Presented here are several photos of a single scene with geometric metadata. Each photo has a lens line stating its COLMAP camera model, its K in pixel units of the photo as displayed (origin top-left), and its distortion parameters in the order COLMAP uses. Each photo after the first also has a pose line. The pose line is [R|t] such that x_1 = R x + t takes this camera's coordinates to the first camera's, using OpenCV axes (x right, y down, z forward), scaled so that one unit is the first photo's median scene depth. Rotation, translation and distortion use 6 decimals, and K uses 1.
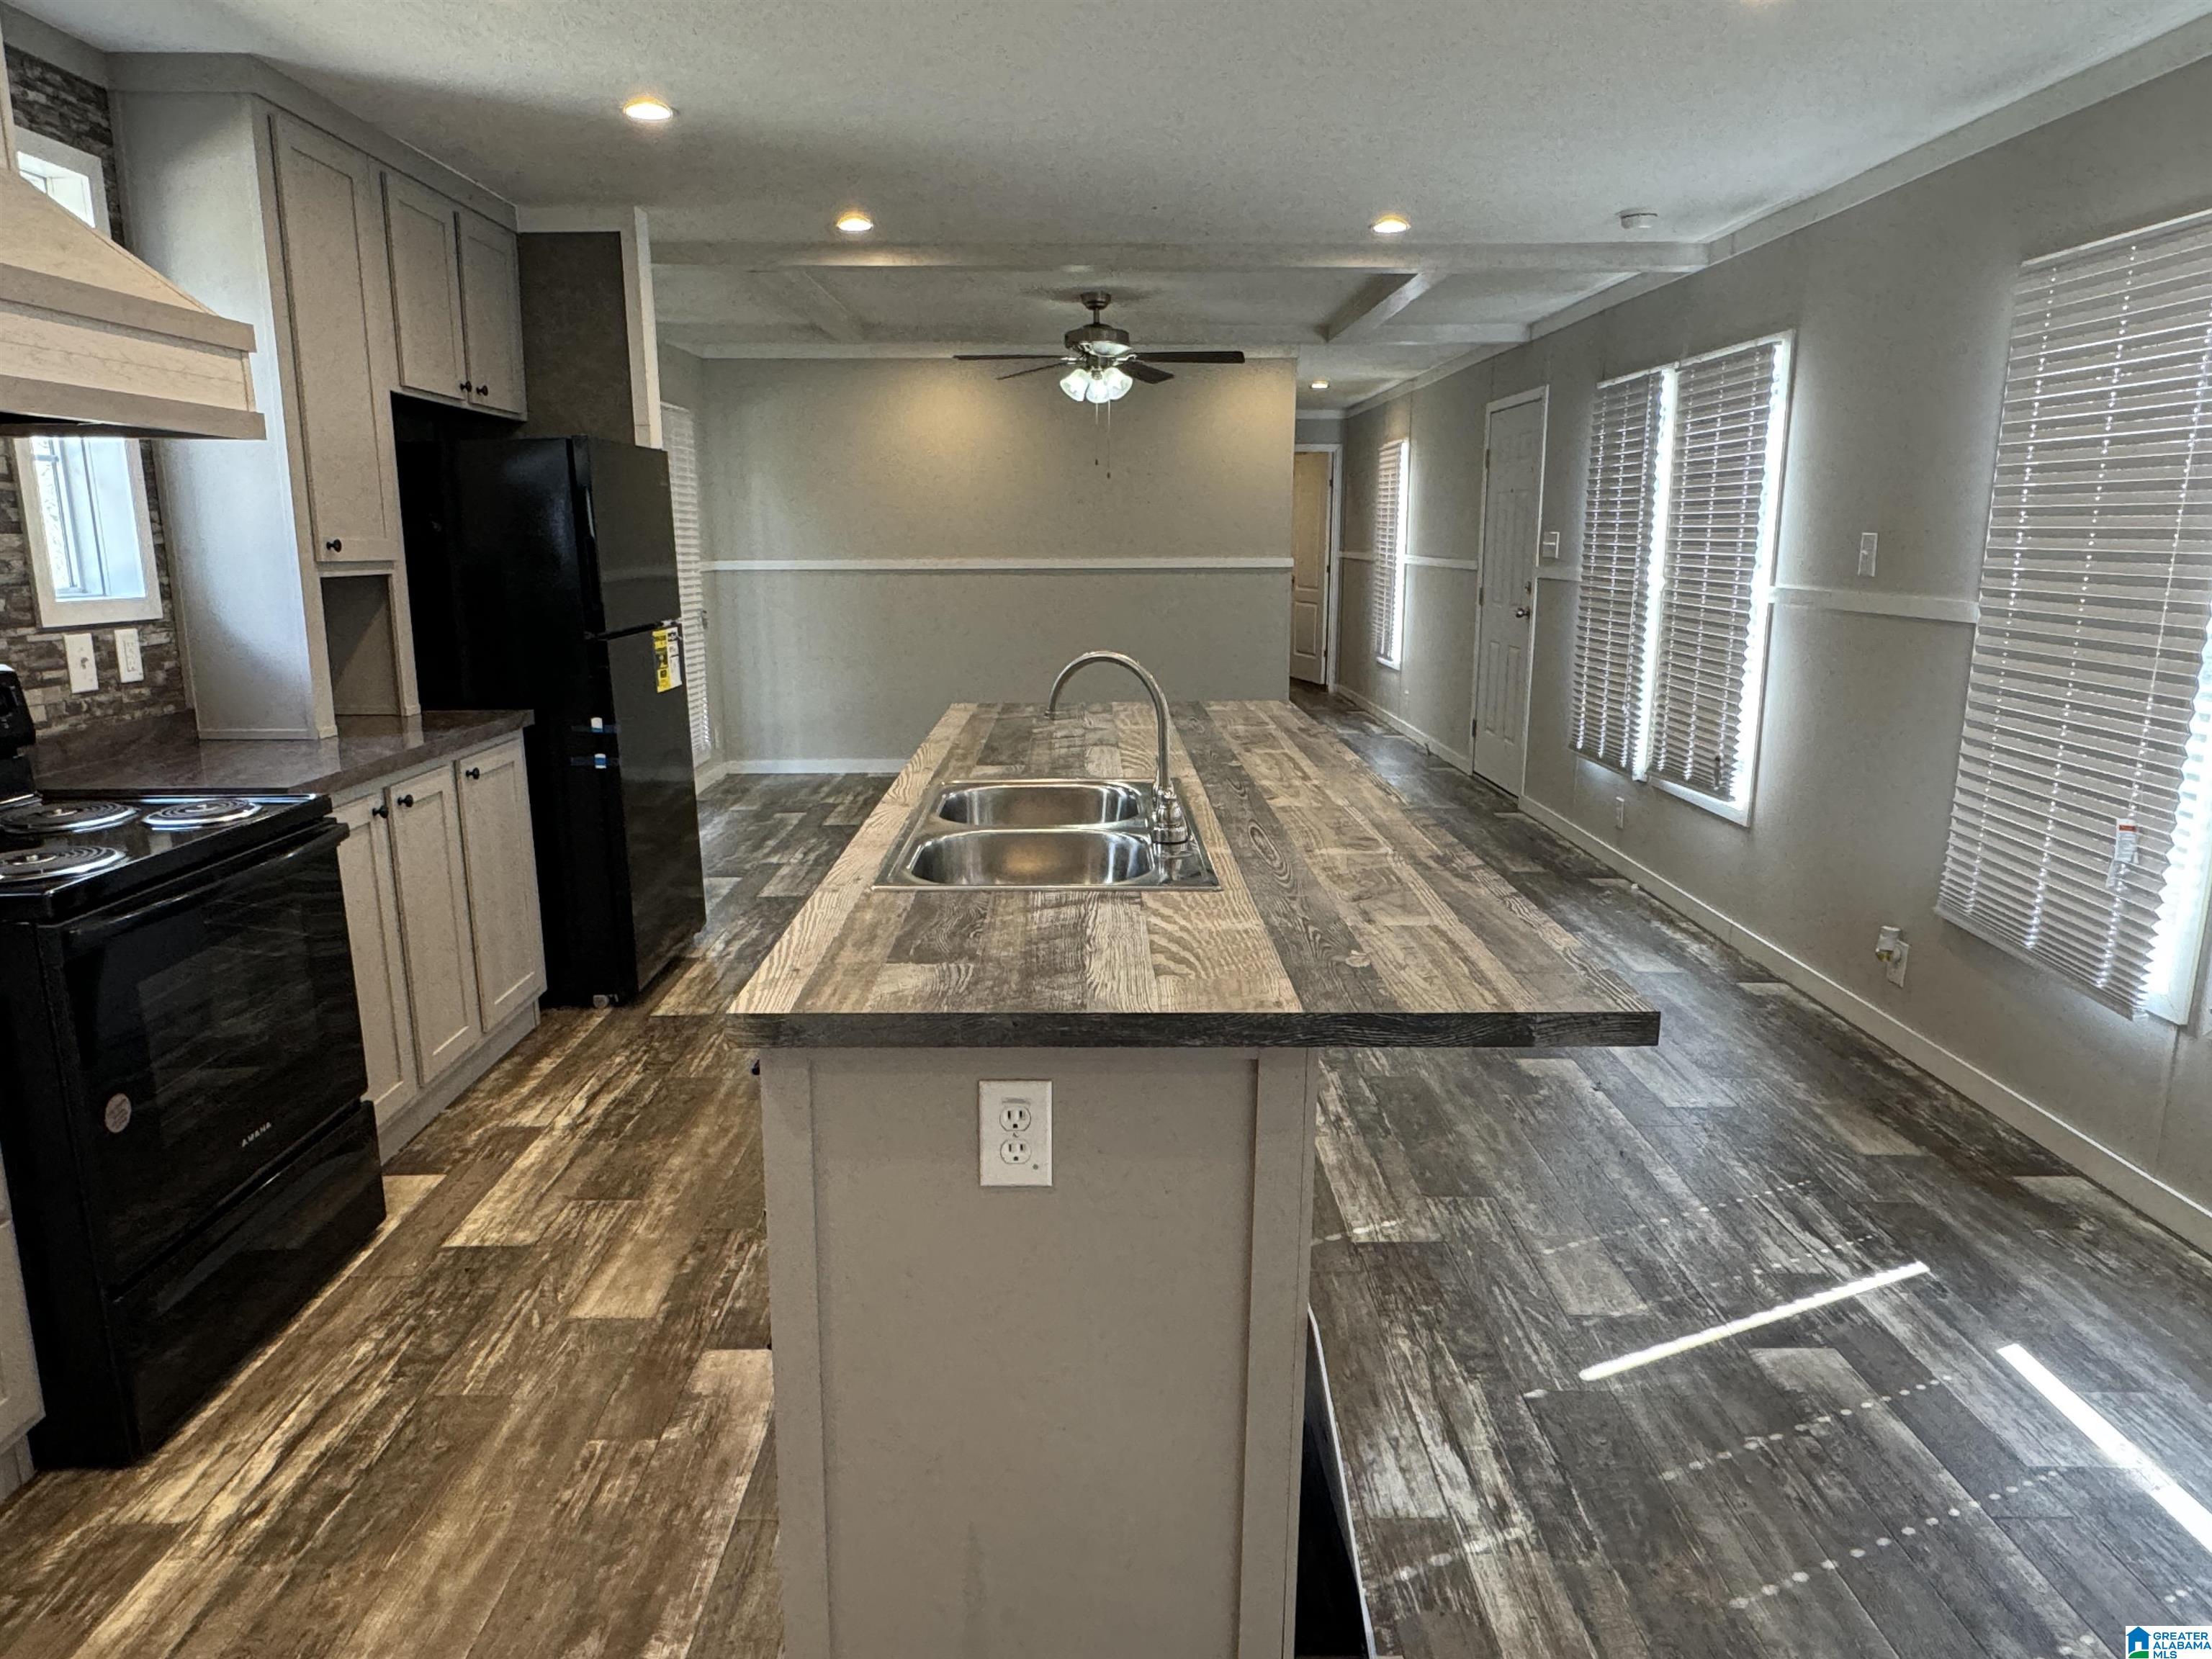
lens RADIAL K [[1397.9, 0, 1095.1], [0, 1397.9, 826.6], [0, 0, 1]] dist [0.001474, -0.001029]
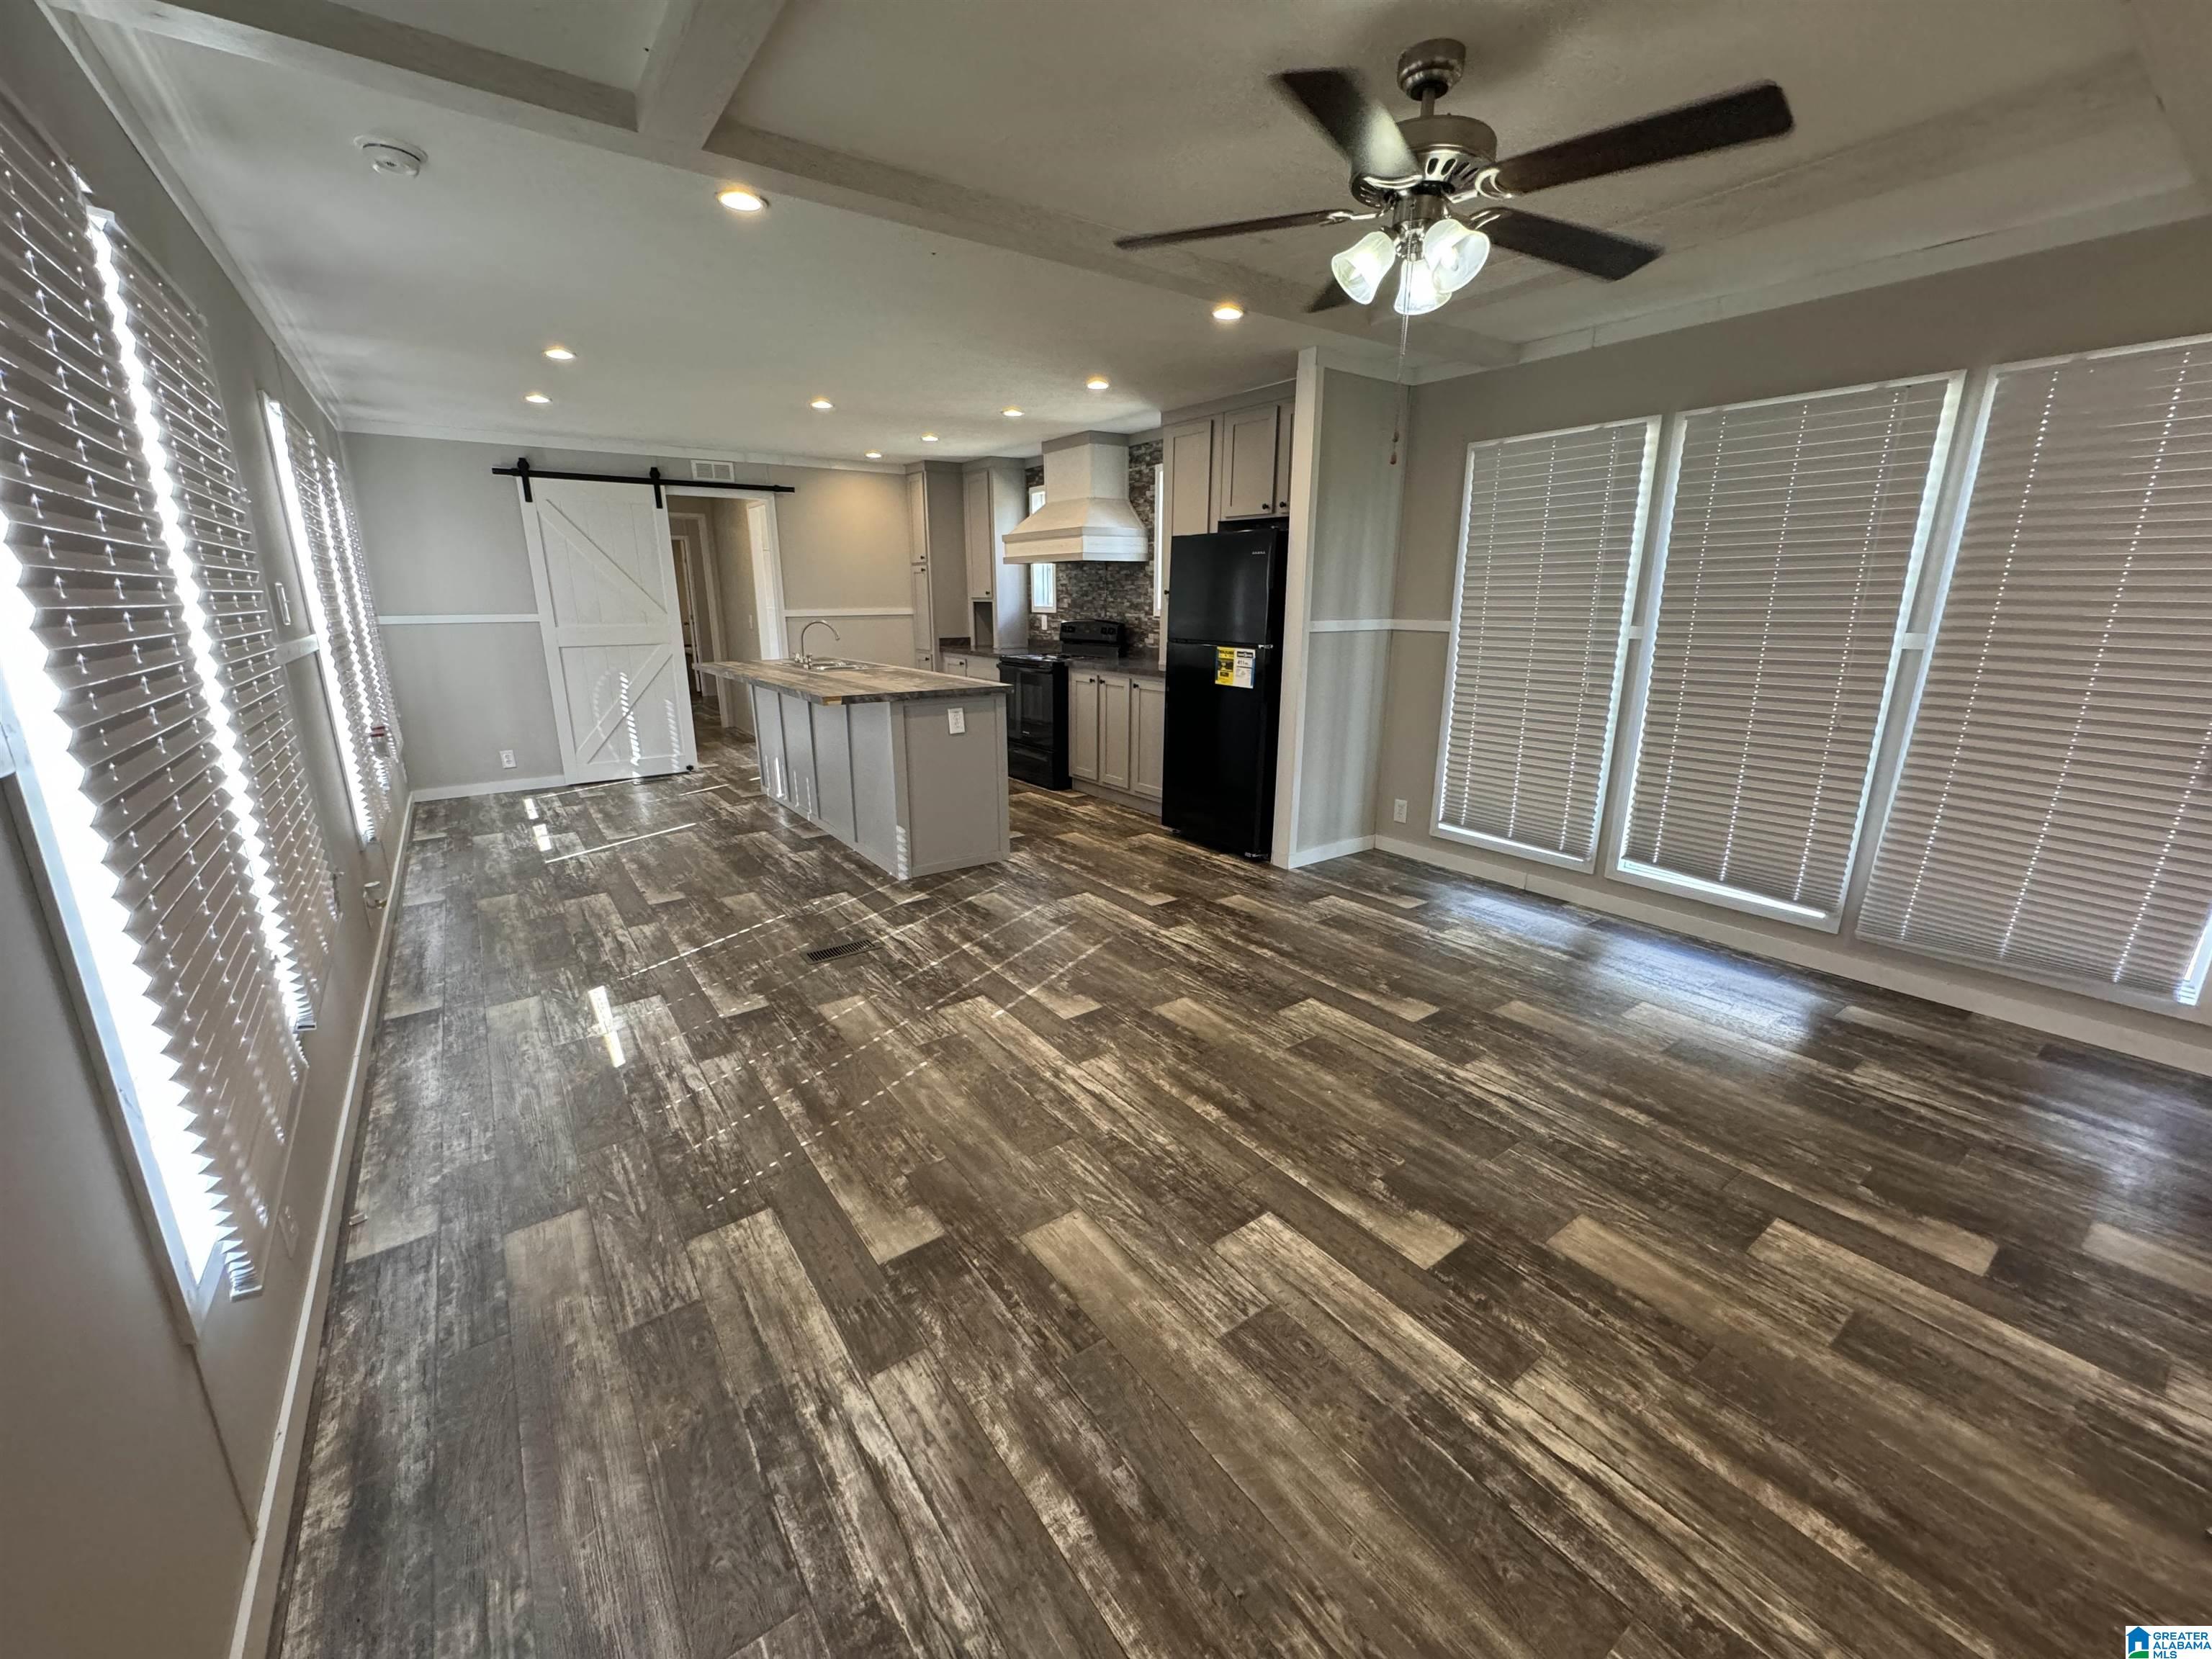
lens RADIAL K [[877.6, 0, 1104.5], [0, 877.6, 826.5], [0, 0, 1]] dist [-0.003571, 0.000521]
pose [[-0.815593, 0.149982, -0.558849, 0.597134], [-0.118169, 0.902293, 0.414612, -0.531659], [0.566430, 0.404193, -0.718181, 2.578064]]
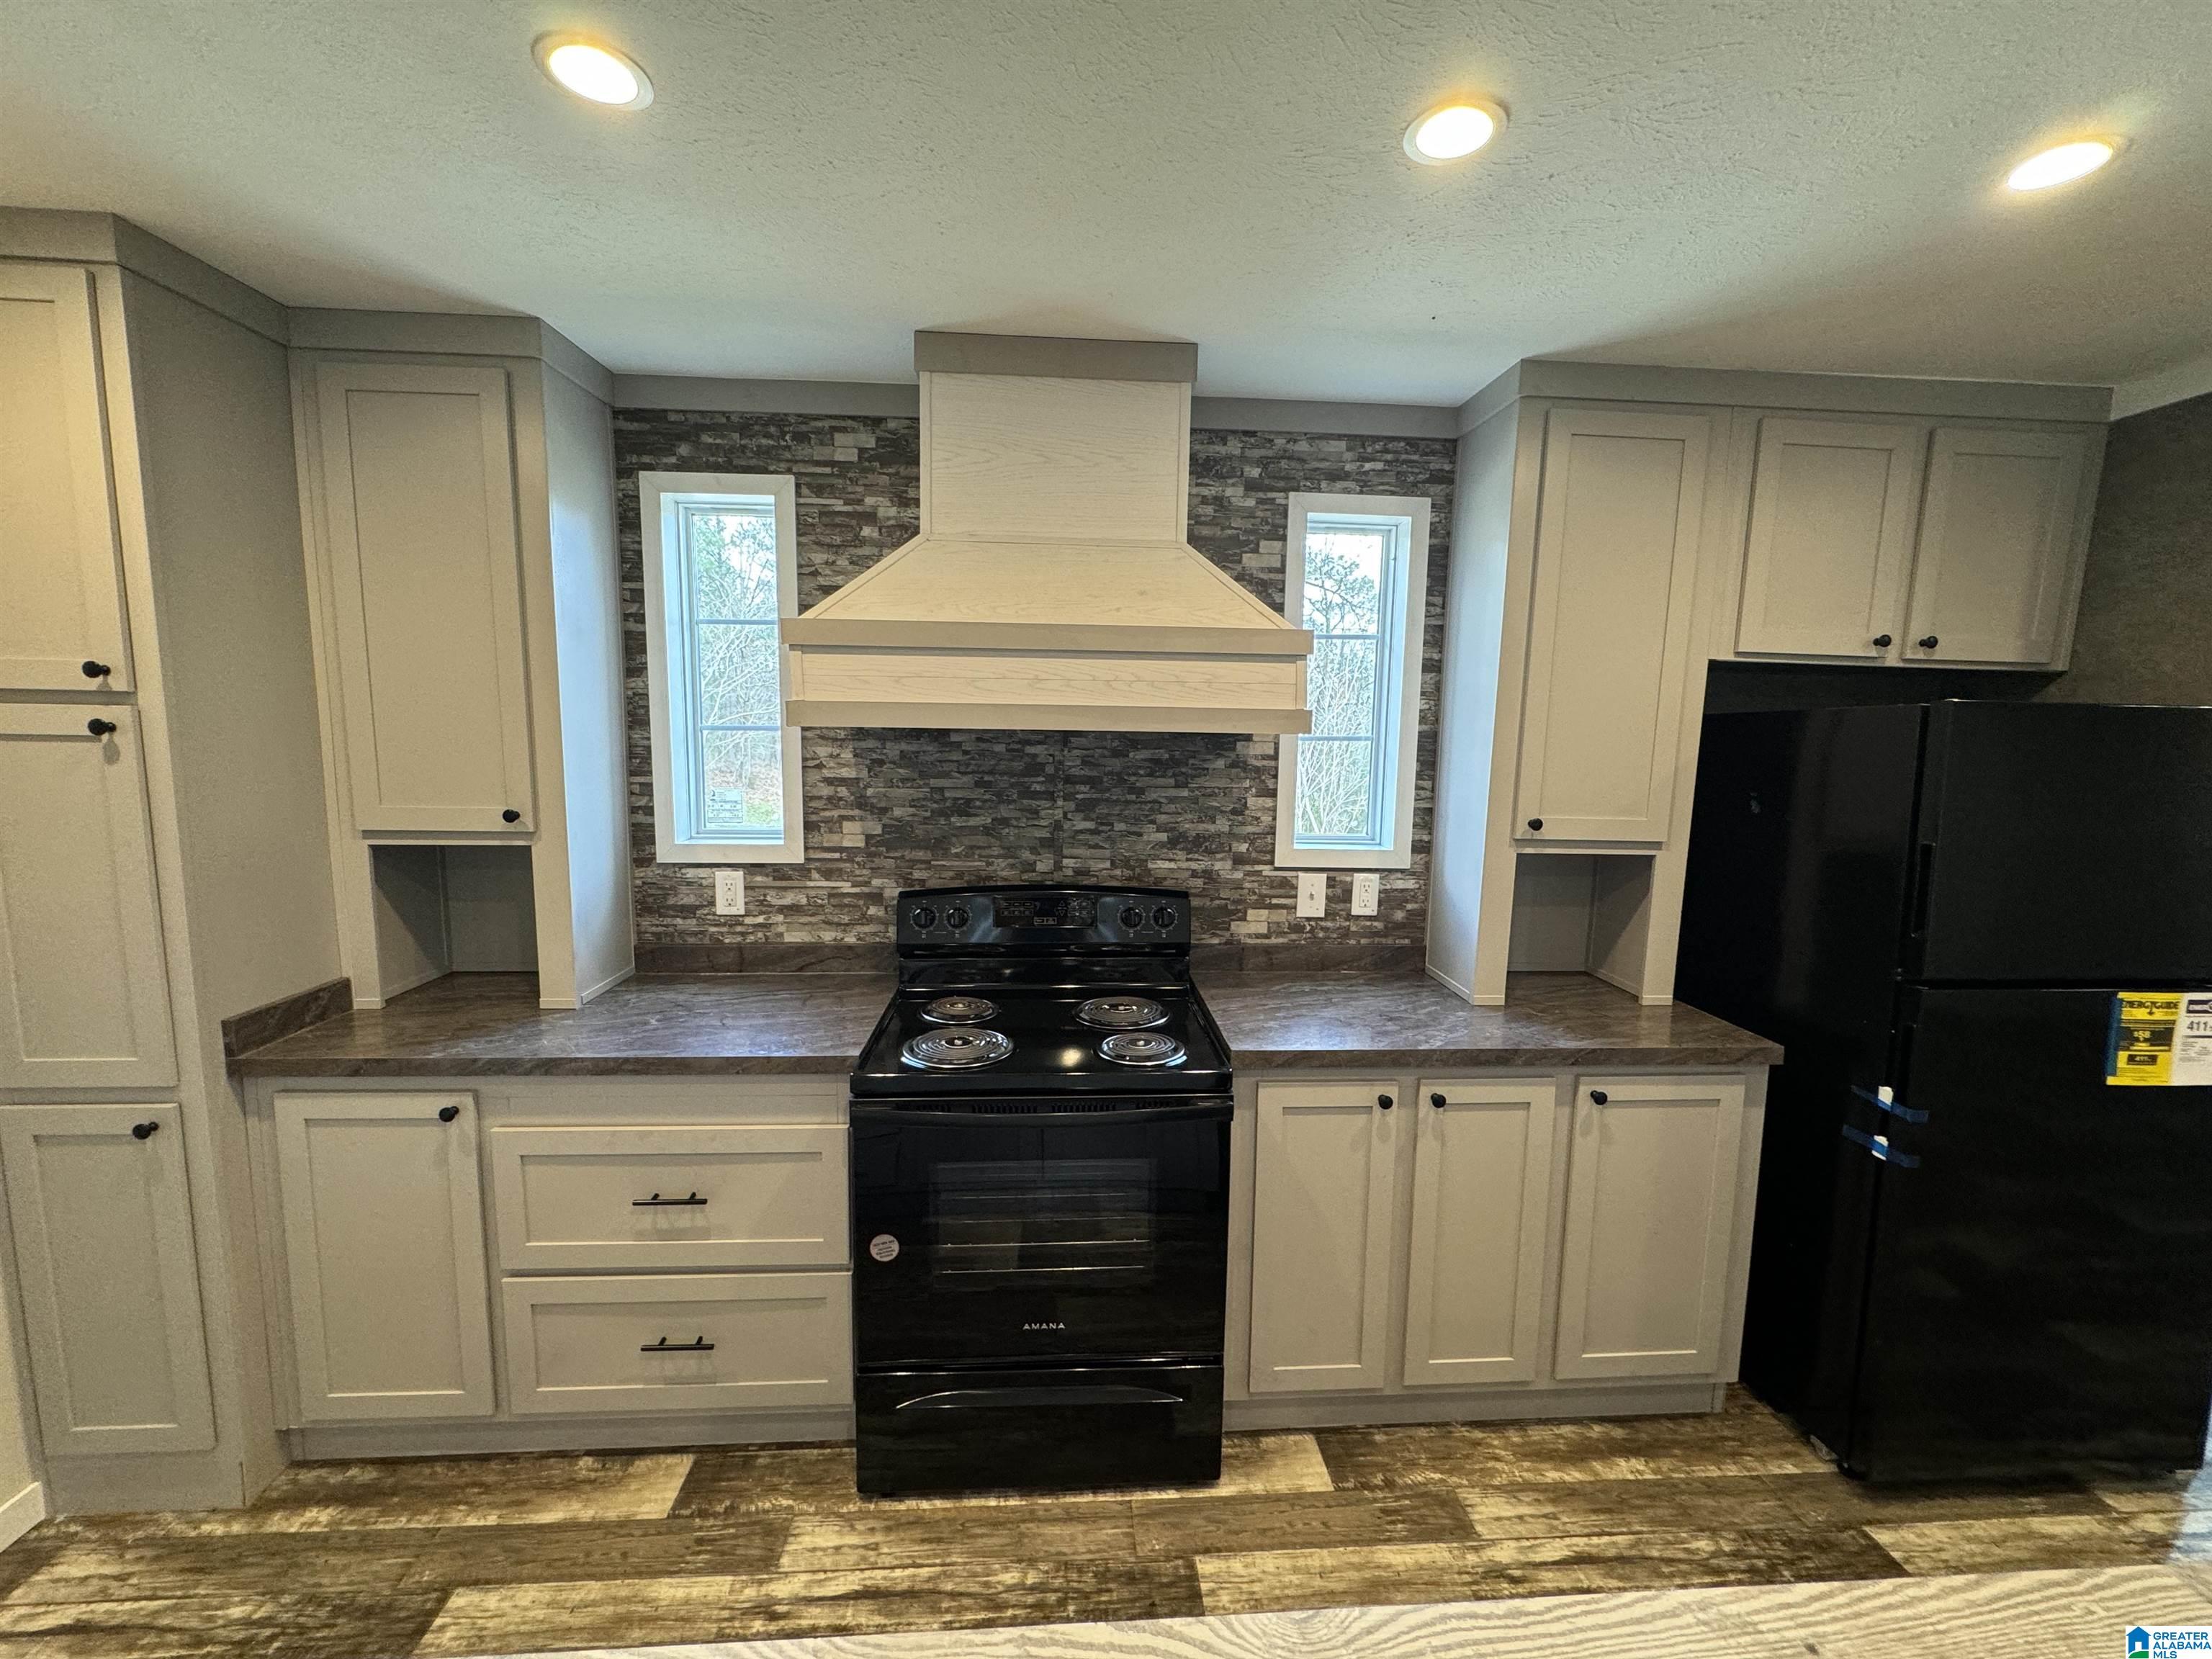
lens RADIAL K [[881.0, 0, 1107.7], [0, 881.0, 825.8], [0, 0, 1]] dist [-0.003321, 0.000576]
pose [[0.053886, 0.118012, -0.991549, 0.066042], [-0.221609, 0.969642, 0.103361, -0.222626], [0.973646, 0.214166, 0.078403, 0.740622]]
